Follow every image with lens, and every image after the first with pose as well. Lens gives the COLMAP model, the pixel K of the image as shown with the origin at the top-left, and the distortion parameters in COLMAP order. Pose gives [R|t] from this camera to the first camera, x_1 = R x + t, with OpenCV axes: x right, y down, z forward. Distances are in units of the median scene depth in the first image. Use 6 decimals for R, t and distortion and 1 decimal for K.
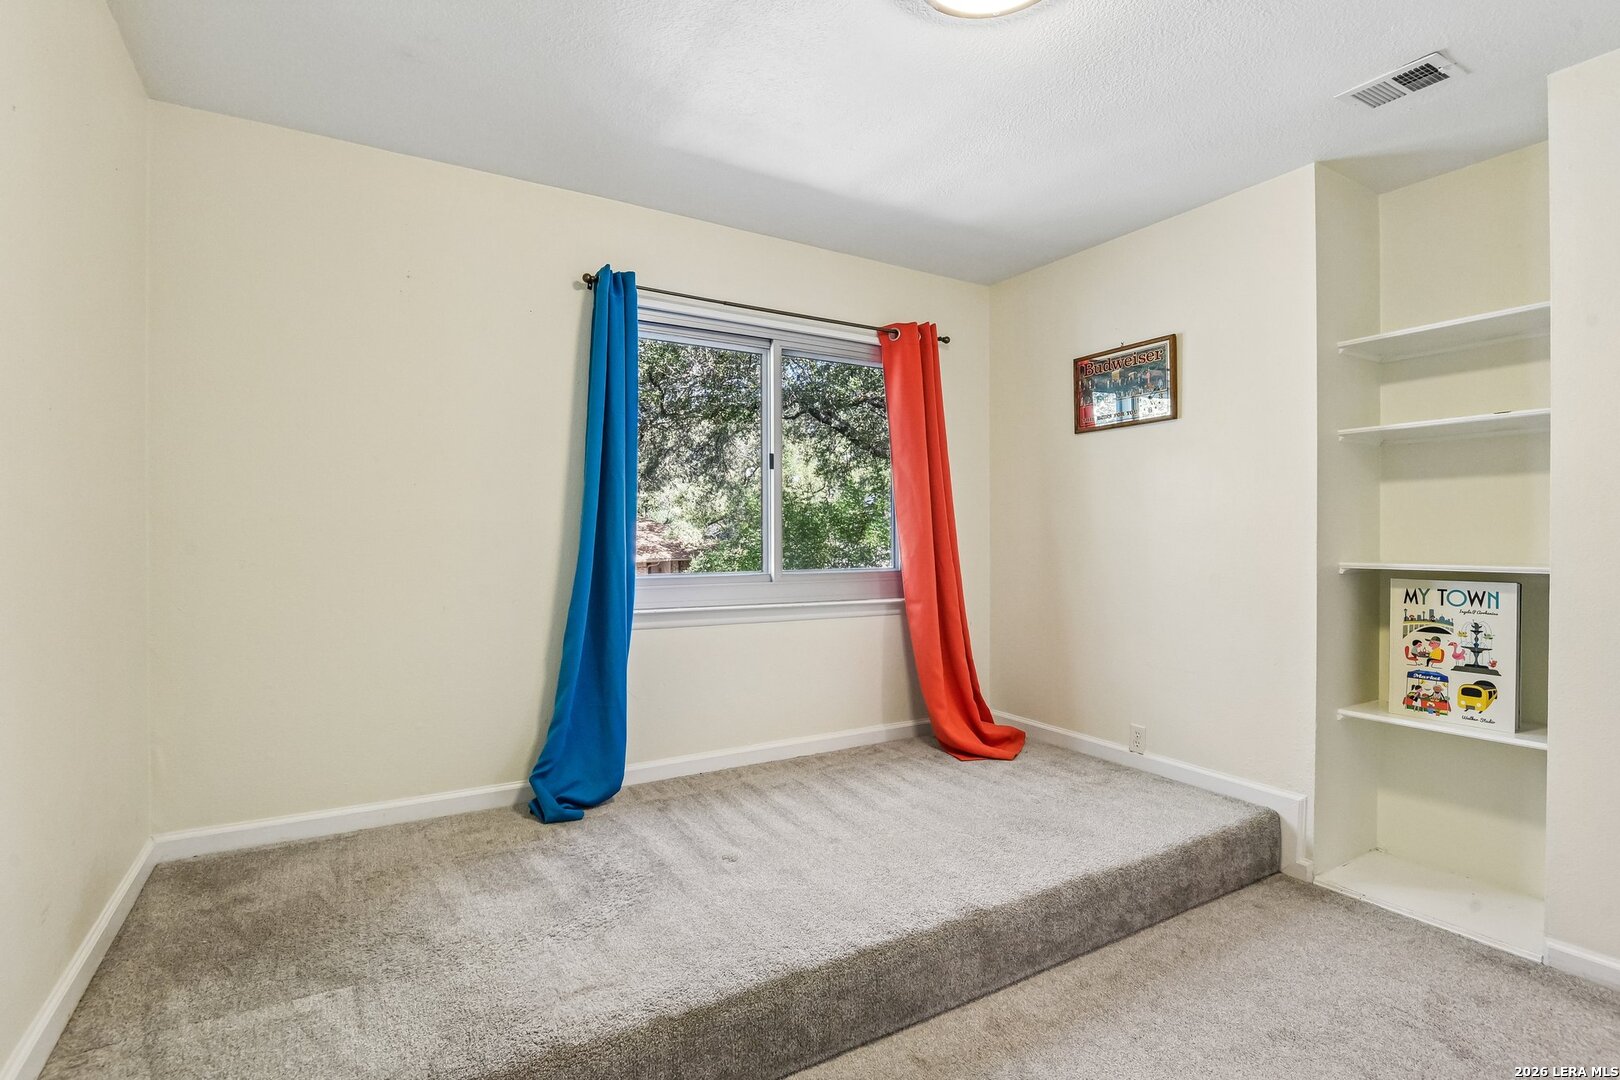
lens RADIAL K [[758.1, 0, 810.6], [0, 758.1, 519.6], [0, 0, 1]] dist [0.000093, -0.010304]
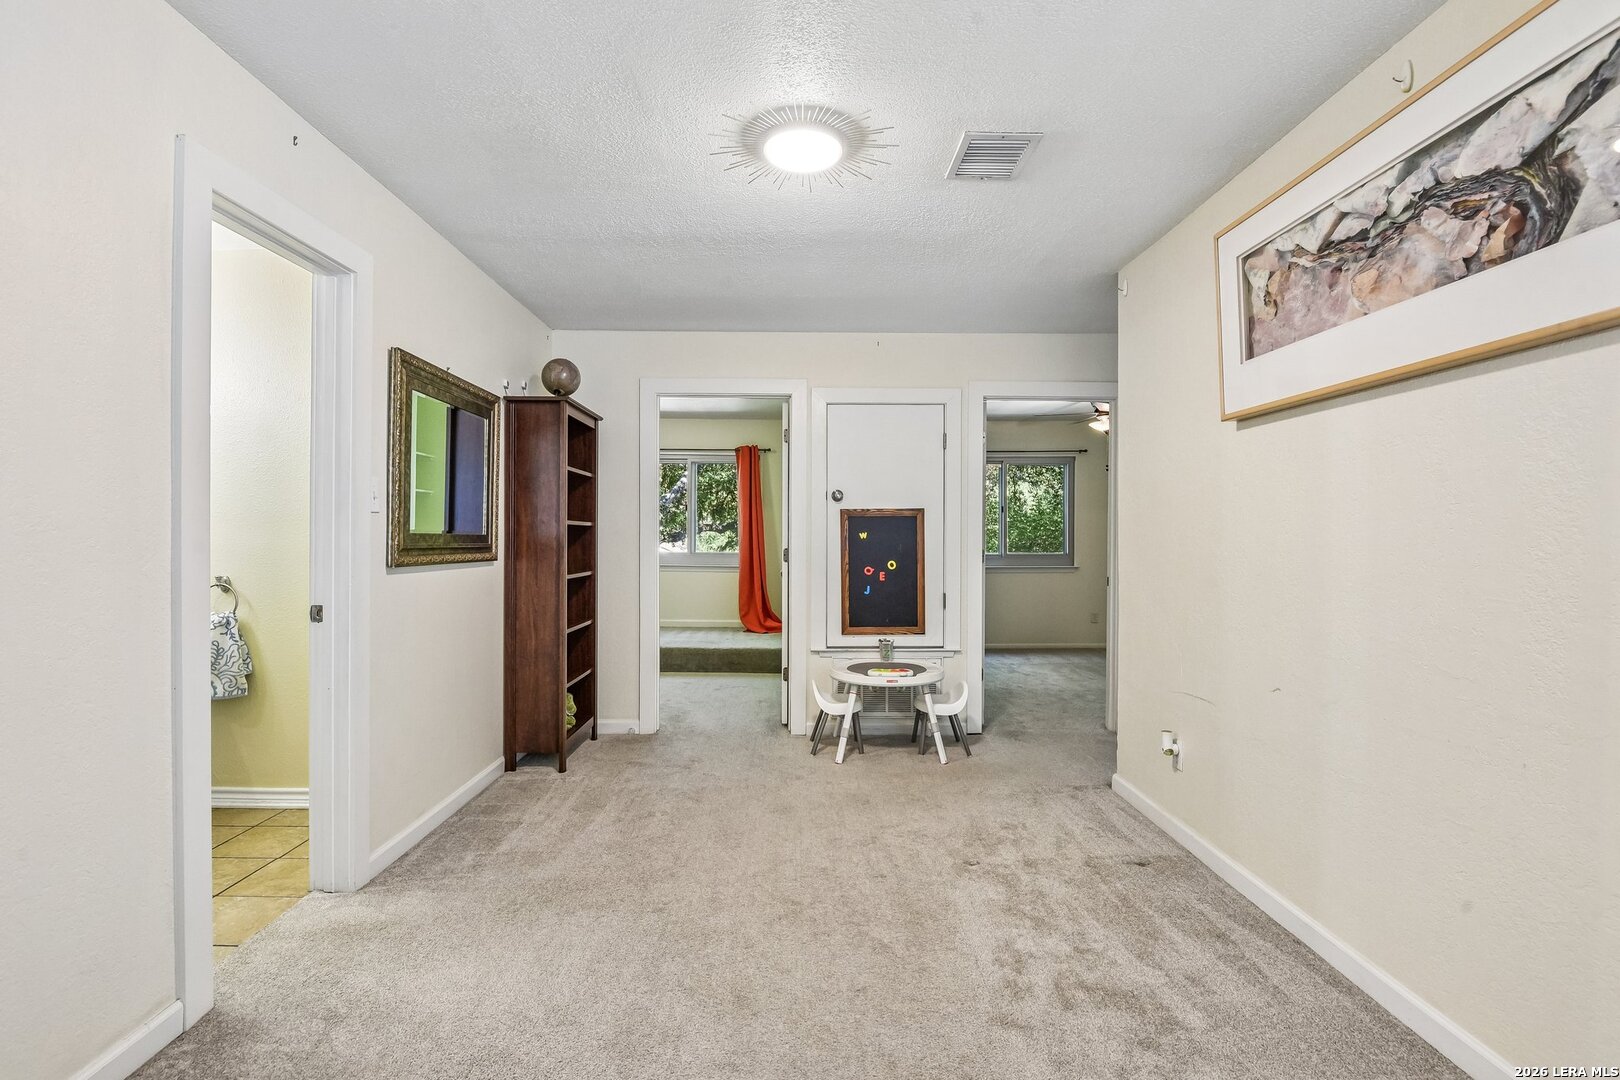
lens RADIAL K [[748.5, 0, 805.1], [0, 748.5, 538.7], [0, 0, 1]] dist [-0.005372, -0.012266]
pose [[0.872148, -0.006146, -0.489204, 2.595973], [0.019003, 0.999592, 0.021320, -0.042076], [0.488874, -0.027890, 0.871909, -1.688676]]
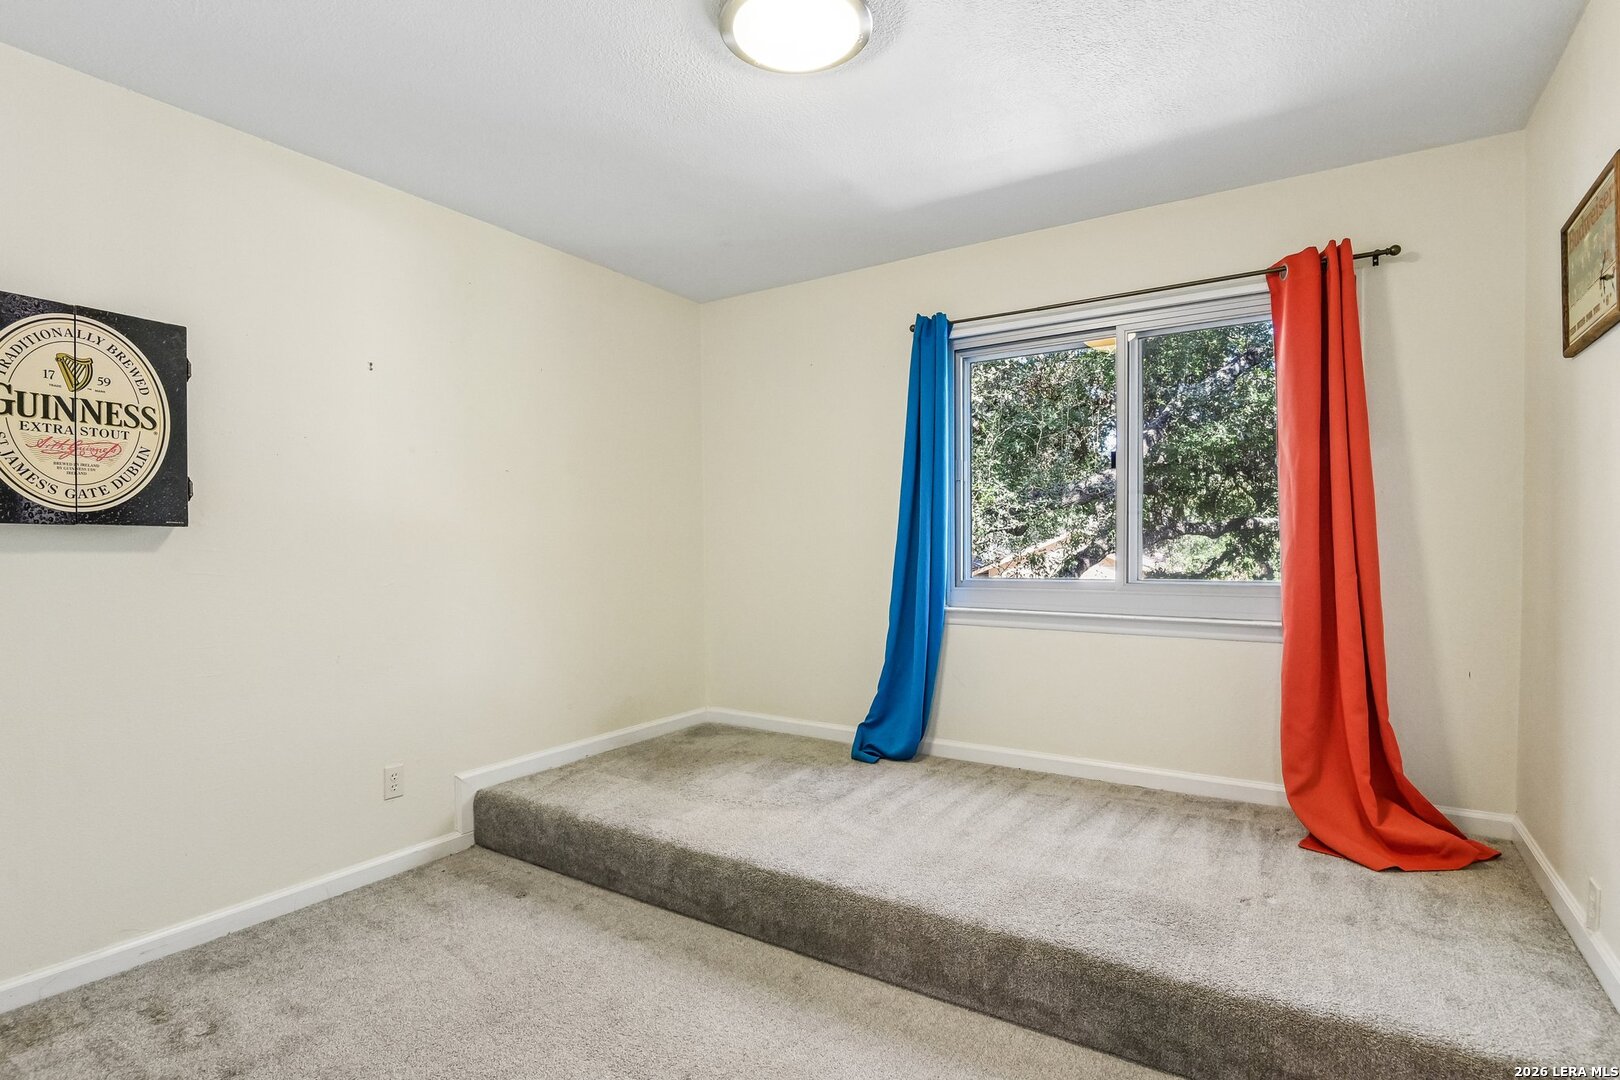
lens RADIAL K [[787.0, 0, 803.7], [0, 787.0, 538.5], [0, 0, 1]] dist [-0.013876, -0.007593]
pose [[0.450279, -0.012329, -0.892803, 1.078609], [0.021939, 0.999756, -0.002741, 0.022833], [0.892618, -0.018353, 0.450439, 0.399870]]
